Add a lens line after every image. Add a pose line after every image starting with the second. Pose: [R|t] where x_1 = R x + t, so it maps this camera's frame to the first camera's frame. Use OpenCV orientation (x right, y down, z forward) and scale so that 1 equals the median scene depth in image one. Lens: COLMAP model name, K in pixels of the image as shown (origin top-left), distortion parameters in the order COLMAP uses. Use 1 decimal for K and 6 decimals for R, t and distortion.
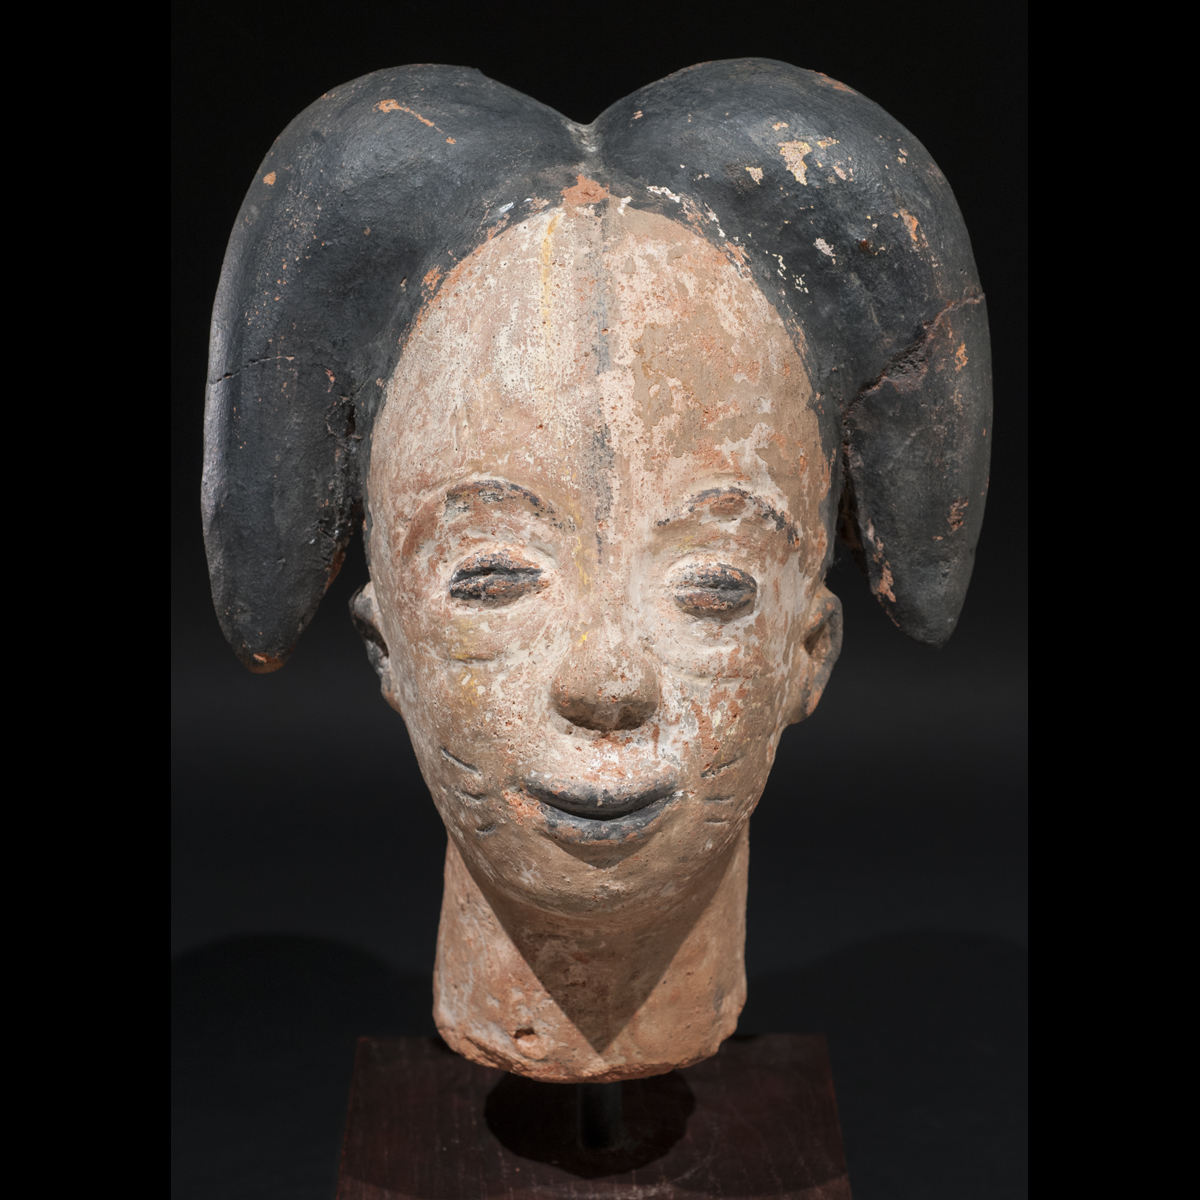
lens RADIAL K [[3499.2, 0, 600.0], [0, 3499.2, 600.0], [0, 0, 1]] dist [0.044558, 0.568326]
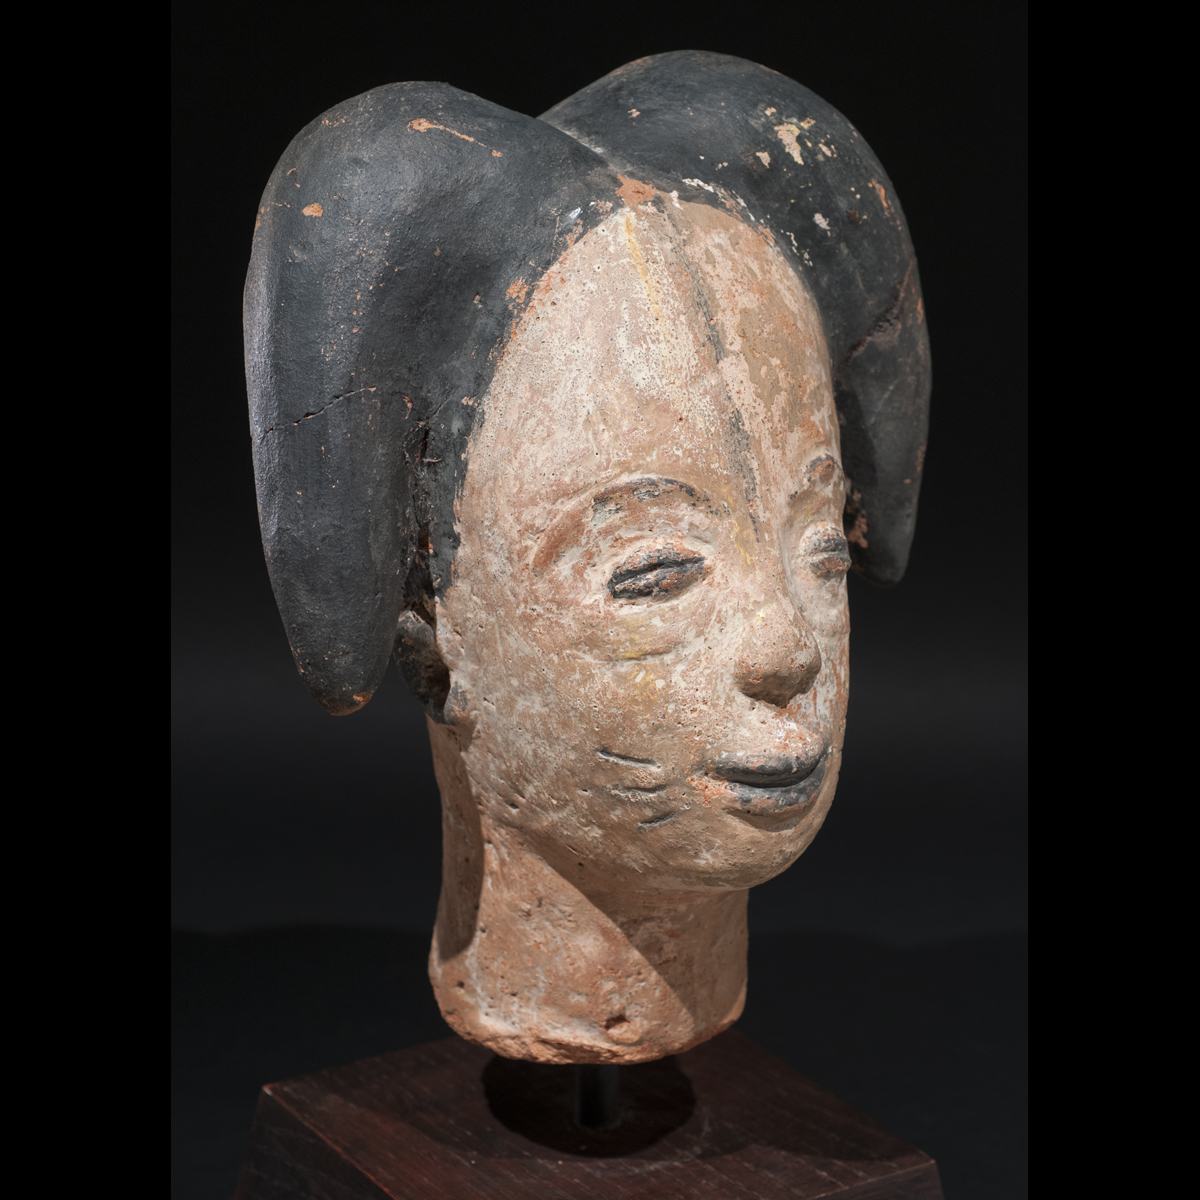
lens RADIAL K [[3499.2, 0, 600.0], [0, 3499.2, 600.0], [0, 0, 1]] dist [0.044558, 0.568326]
pose [[0.851109, -0.154609, 0.501706, -0.550256], [0.153166, 0.987203, 0.044386, -0.045700], [-0.502149, 0.039067, 0.863898, 0.125546]]
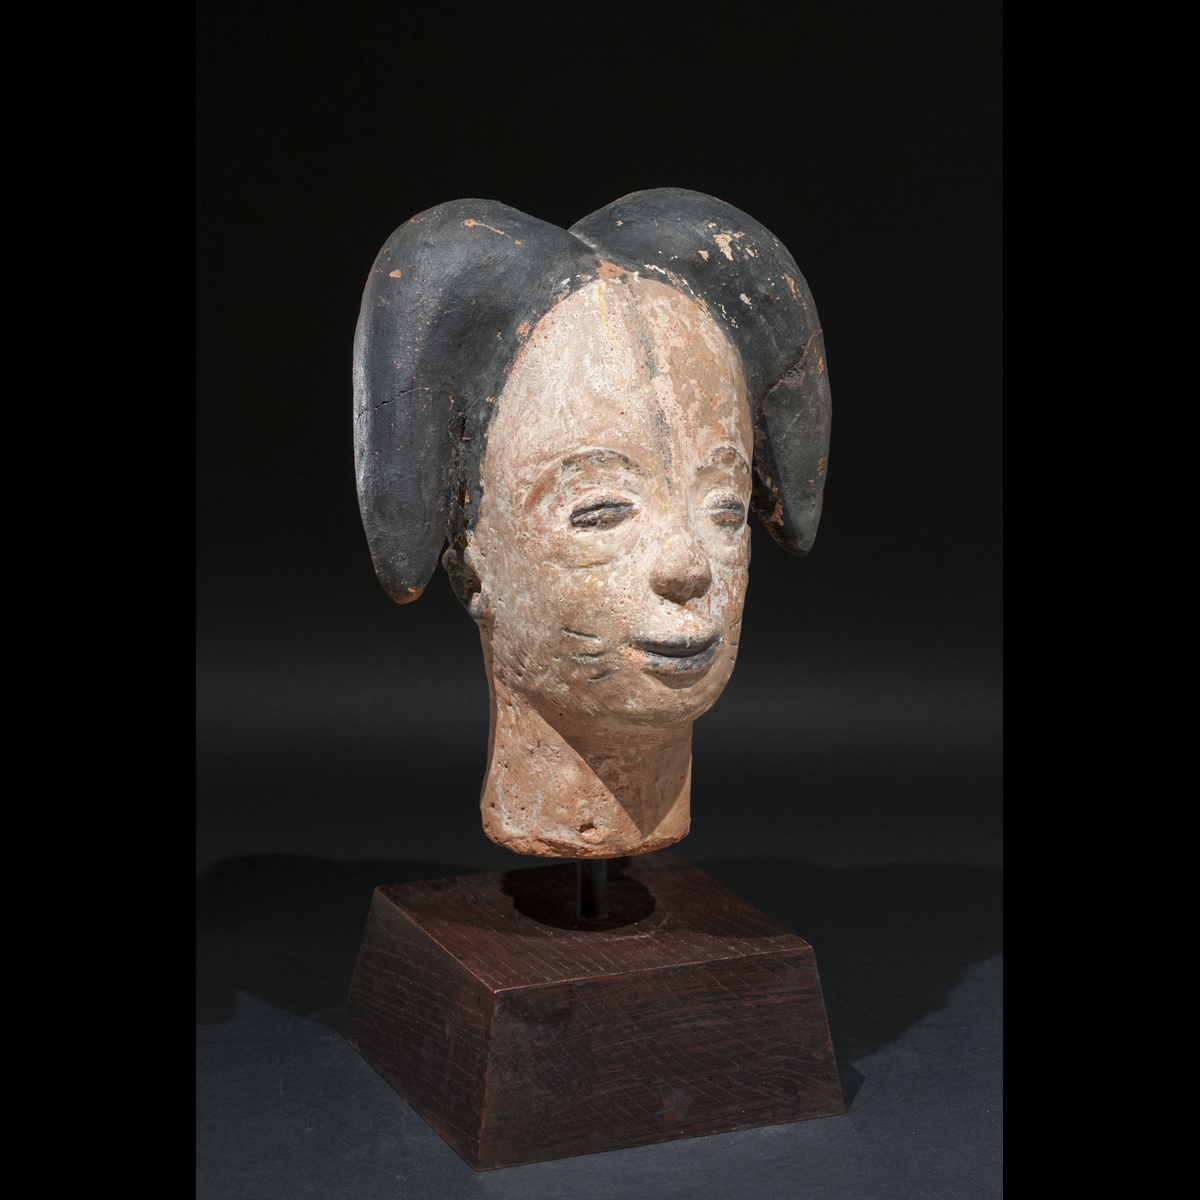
lens RADIAL K [[3363.9, 0, 600.0], [0, 3363.9, 600.0], [0, 0, 1]] dist [0.082330, 0.261283]
pose [[0.922544, -0.078194, 0.377887, -0.595526], [0.109488, 0.992052, -0.062016, 0.124678], [-0.370035, 0.098587, 0.923772, -0.382438]]
